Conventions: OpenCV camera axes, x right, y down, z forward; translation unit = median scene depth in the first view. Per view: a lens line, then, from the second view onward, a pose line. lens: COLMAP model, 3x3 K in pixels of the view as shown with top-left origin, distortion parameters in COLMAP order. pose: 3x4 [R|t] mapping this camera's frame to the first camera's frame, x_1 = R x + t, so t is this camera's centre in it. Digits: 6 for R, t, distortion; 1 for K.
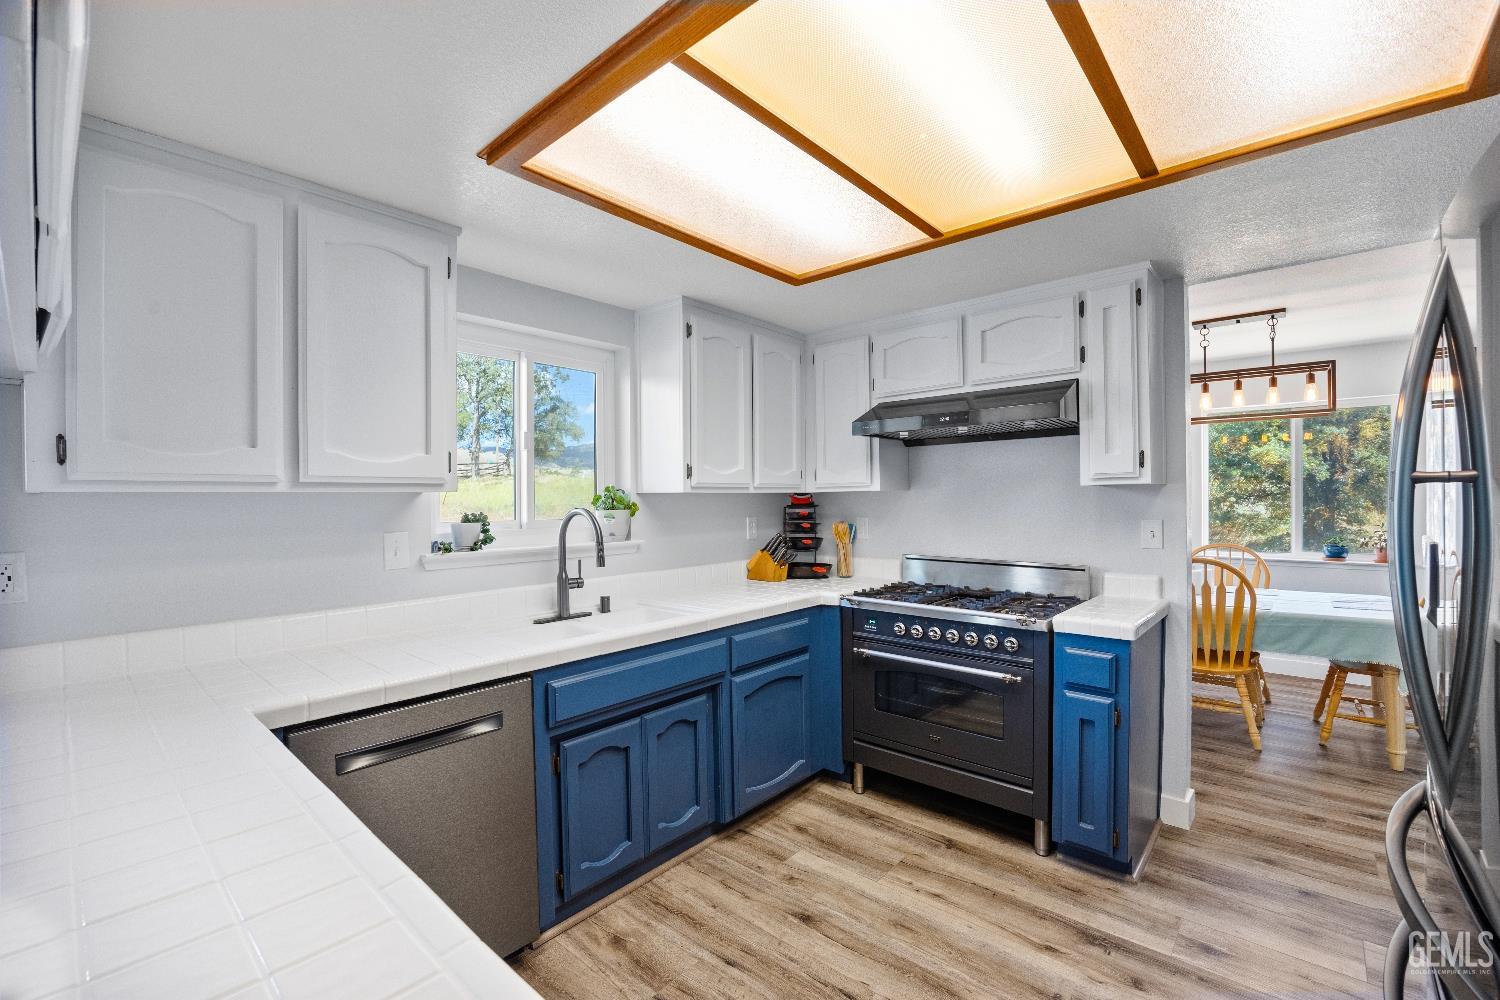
lens RADIAL K [[633.3, 0, 750.6], [0, 633.3, 499.7], [0, 0, 1]] dist [-0.021698, 0.000059]
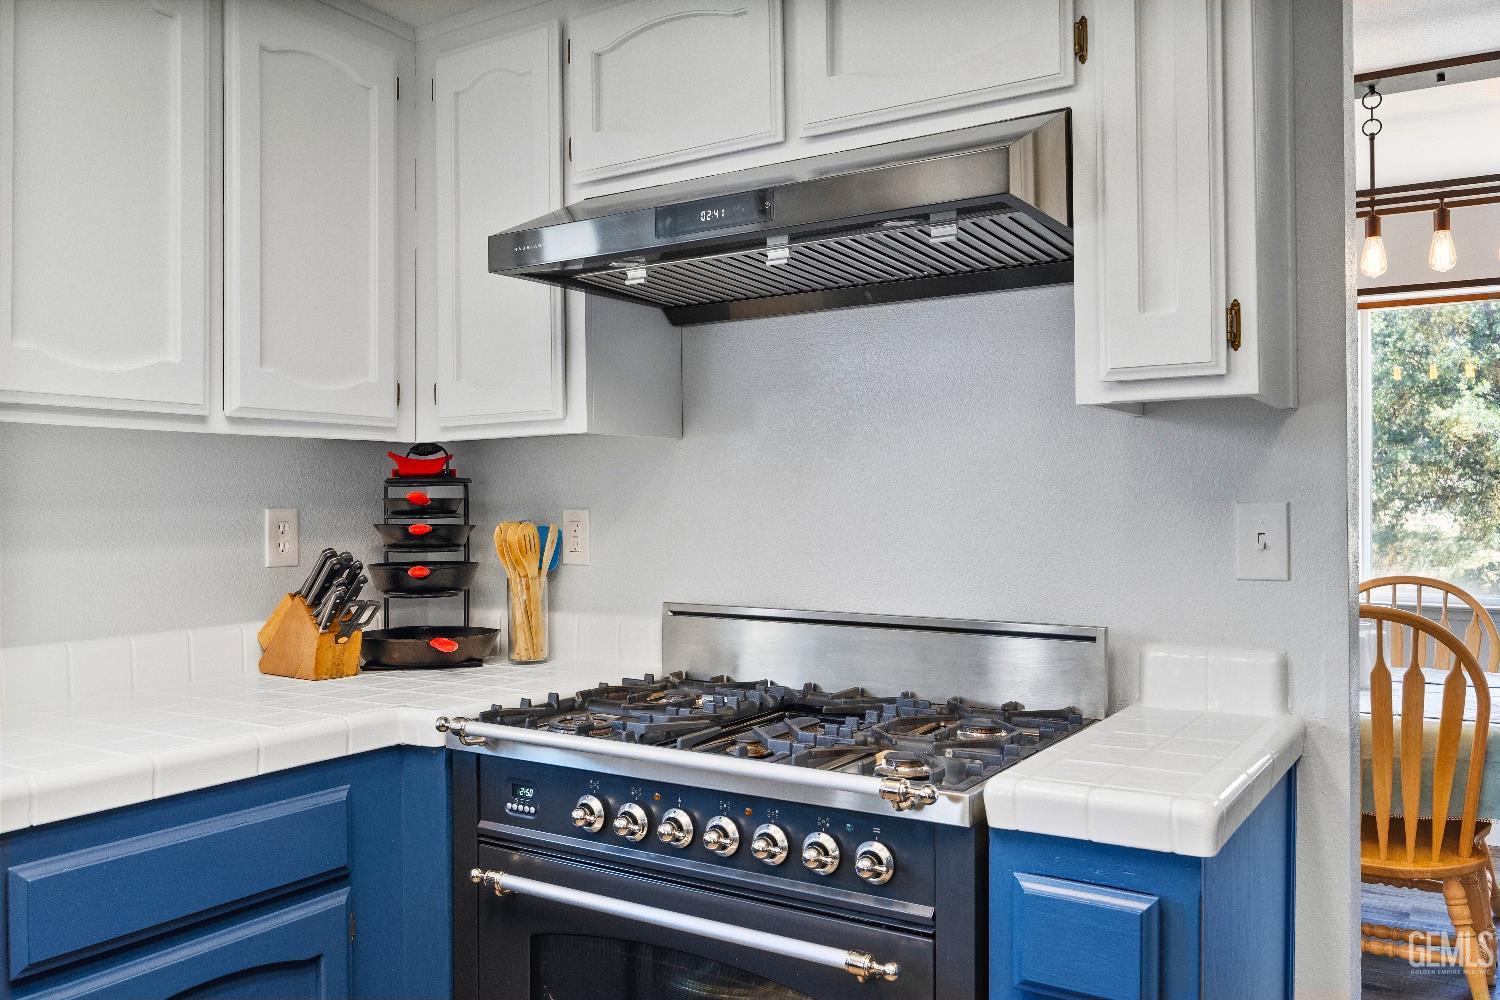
lens RADIAL K [[1180.7, 0, 749.1], [0, 1180.7, 493.2], [0, 0, 1]] dist [-0.004804, -0.002756]
pose [[0.987638, 0.005387, 0.156660, 0.190068], [-0.003551, 0.999922, -0.011995, 0.029979], [-0.156712, 0.011290, 0.987580, 0.294981]]
